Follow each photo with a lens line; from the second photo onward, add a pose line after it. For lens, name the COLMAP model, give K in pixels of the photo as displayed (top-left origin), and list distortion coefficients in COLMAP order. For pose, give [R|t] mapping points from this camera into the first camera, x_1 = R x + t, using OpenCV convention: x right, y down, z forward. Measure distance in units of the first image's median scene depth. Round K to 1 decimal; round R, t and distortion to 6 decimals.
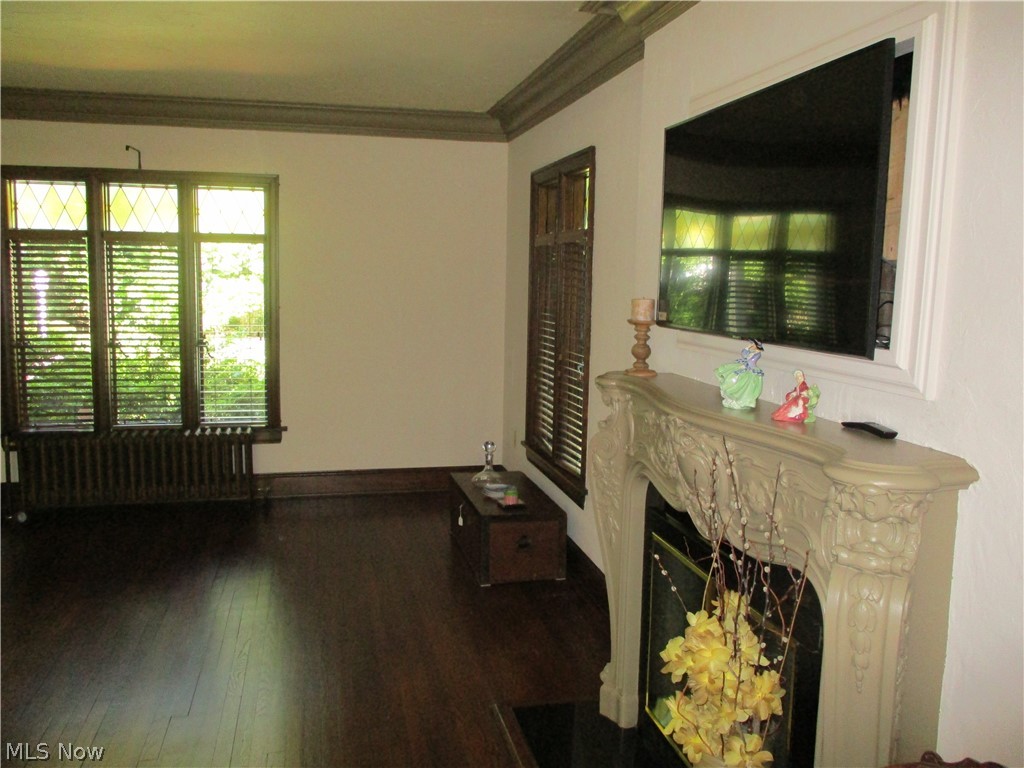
lens RADIAL K [[856.1, 0, 510.1], [0, 856.1, 381.9], [0, 0, 1]] dist [-0.029045, 0.008112]
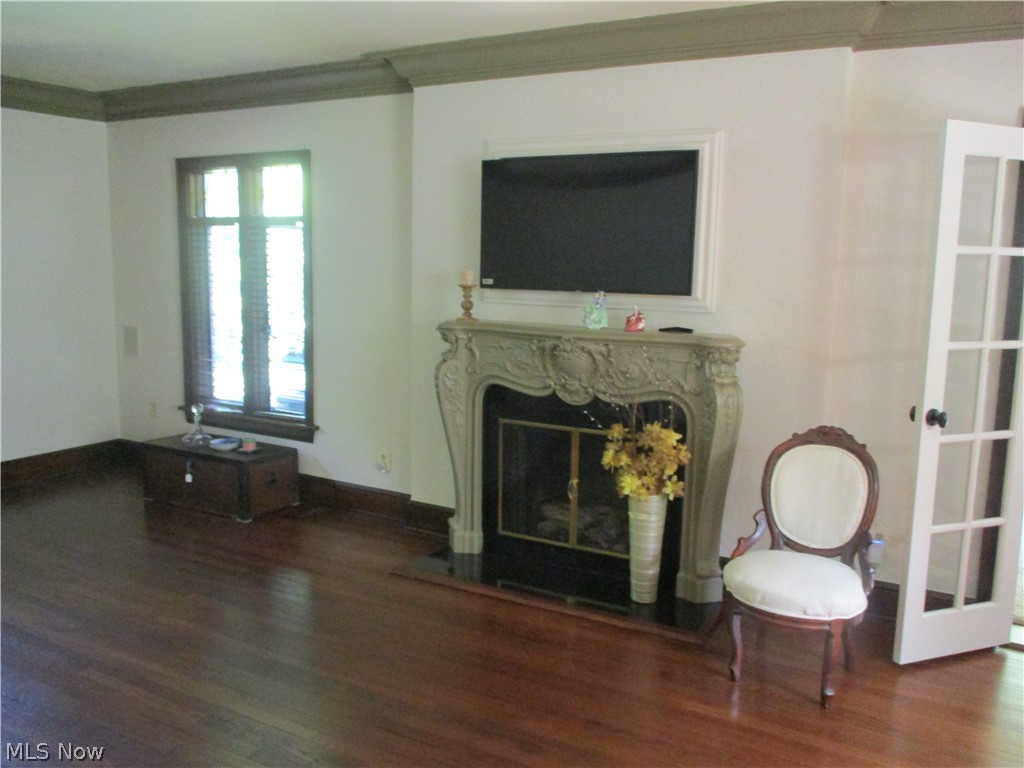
lens RADIAL K [[856.1, 0, 521.6], [0, 856.1, 387.3], [0, 0, 1]] dist [-0.029045, 0.008112]
pose [[0.661091, -0.098308, 0.743837, -0.929329], [0.080478, 0.994951, 0.059971, 0.025790], [-0.745977, 0.020216, 0.665665, -0.079922]]
